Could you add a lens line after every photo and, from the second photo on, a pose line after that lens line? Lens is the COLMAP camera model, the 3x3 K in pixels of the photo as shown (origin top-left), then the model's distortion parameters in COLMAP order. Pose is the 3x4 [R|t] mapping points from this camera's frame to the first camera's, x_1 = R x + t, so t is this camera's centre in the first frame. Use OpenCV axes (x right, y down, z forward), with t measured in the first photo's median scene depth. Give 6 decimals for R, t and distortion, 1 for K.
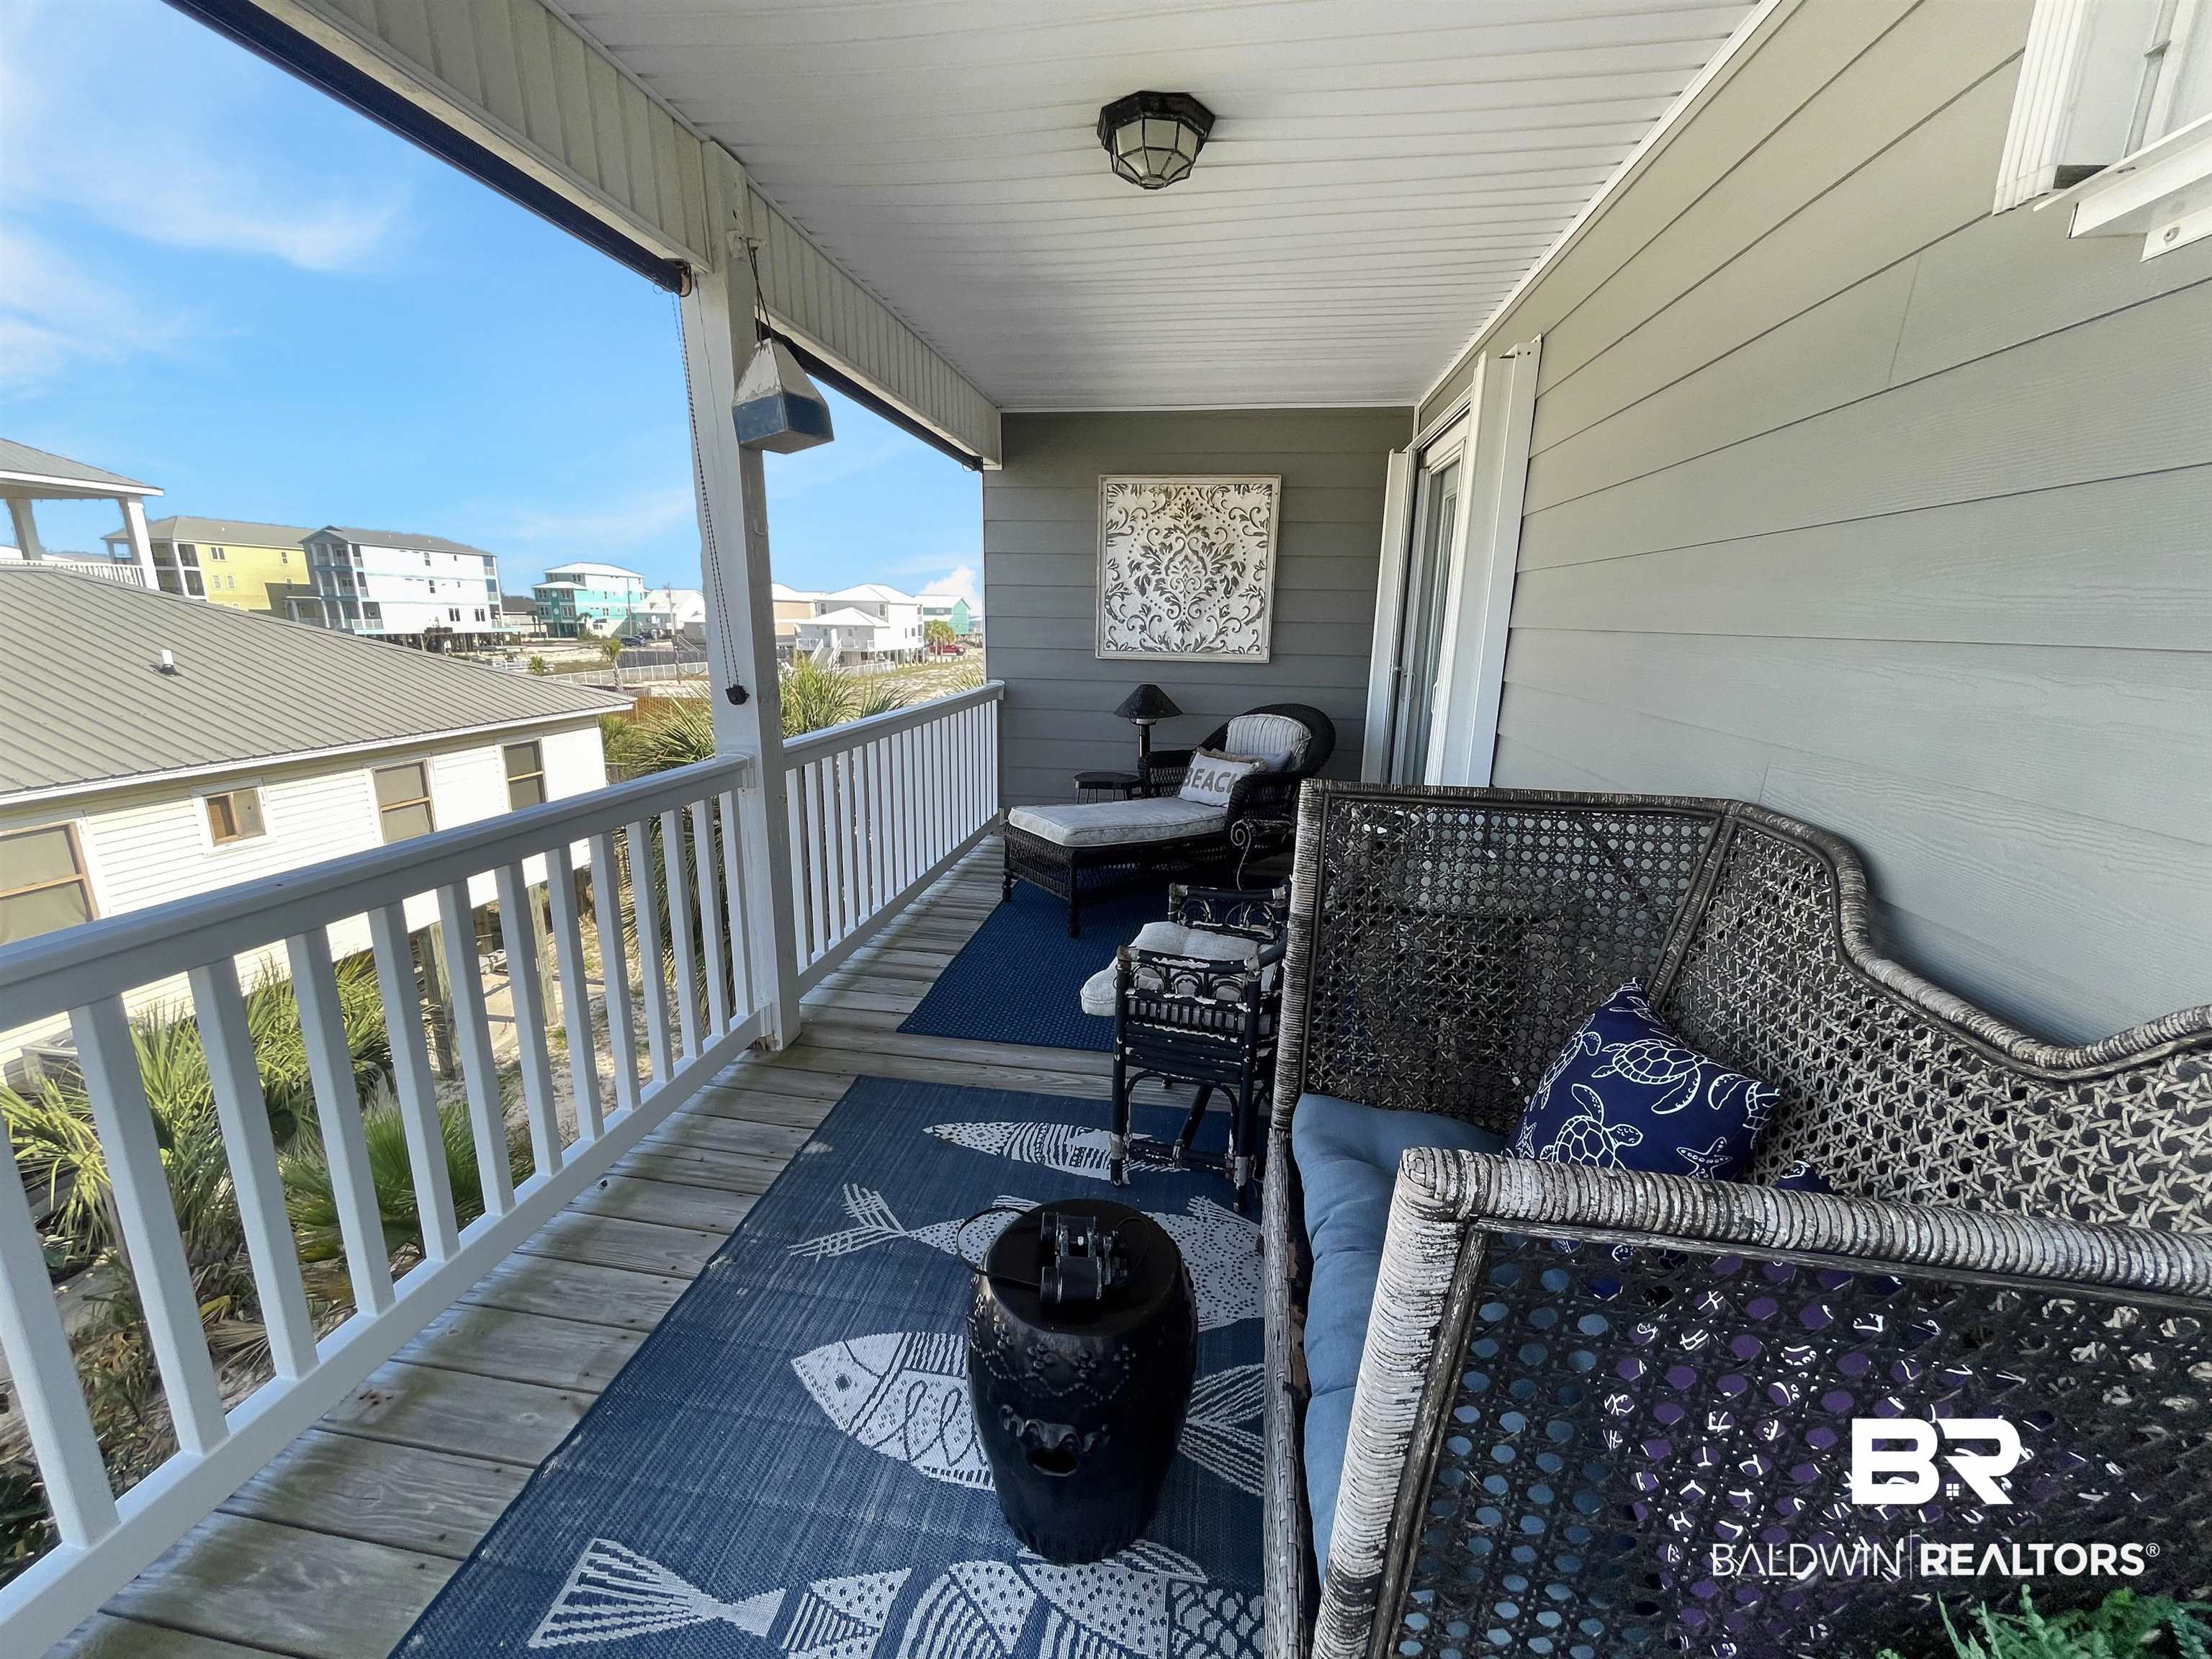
lens RADIAL K [[902.7, 0, 1104.5], [0, 902.7, 839.2], [0, 0, 1]] dist [0.000292, 0.000009]
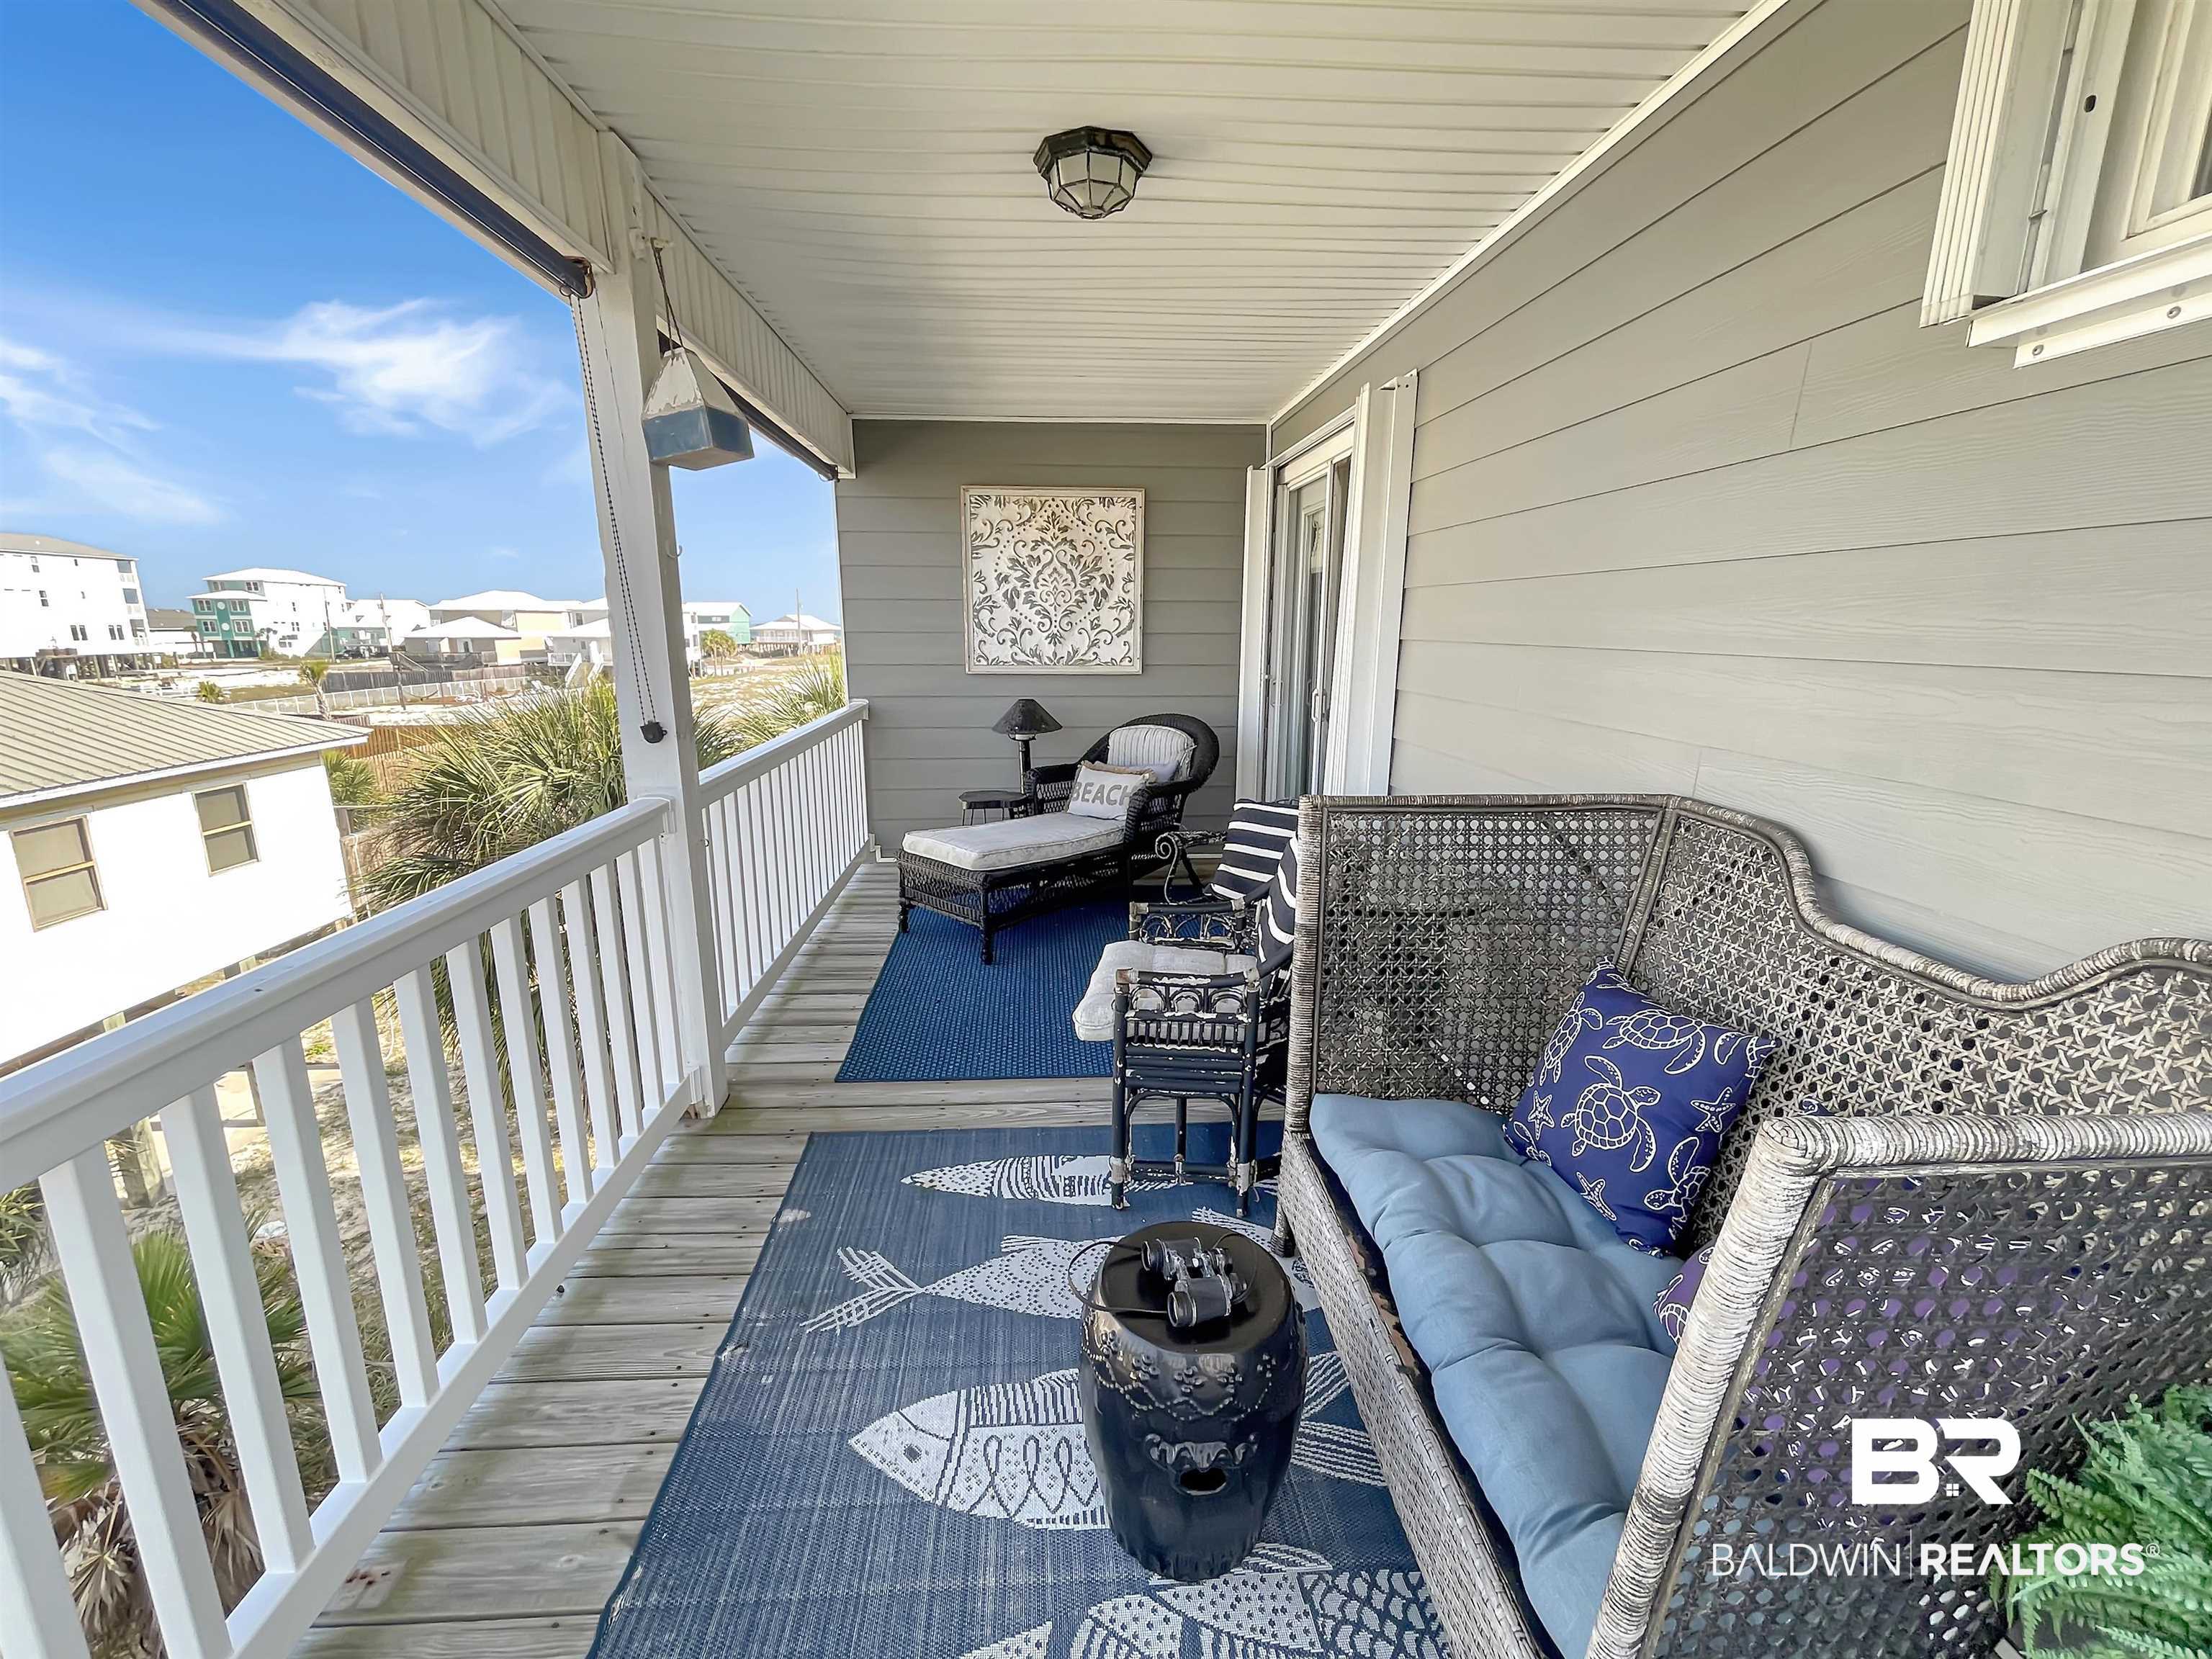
lens RADIAL K [[934.8, 0, 1091.4], [0, 934.8, 839.7], [0, 0, 1]] dist [-0.003294, 0.003577]
pose [[0.977080, -0.063316, 0.203238, -0.204539], [0.065346, 0.997857, -0.003285, -0.023389], [-0.202595, 0.016491, 0.979124, -0.013123]]
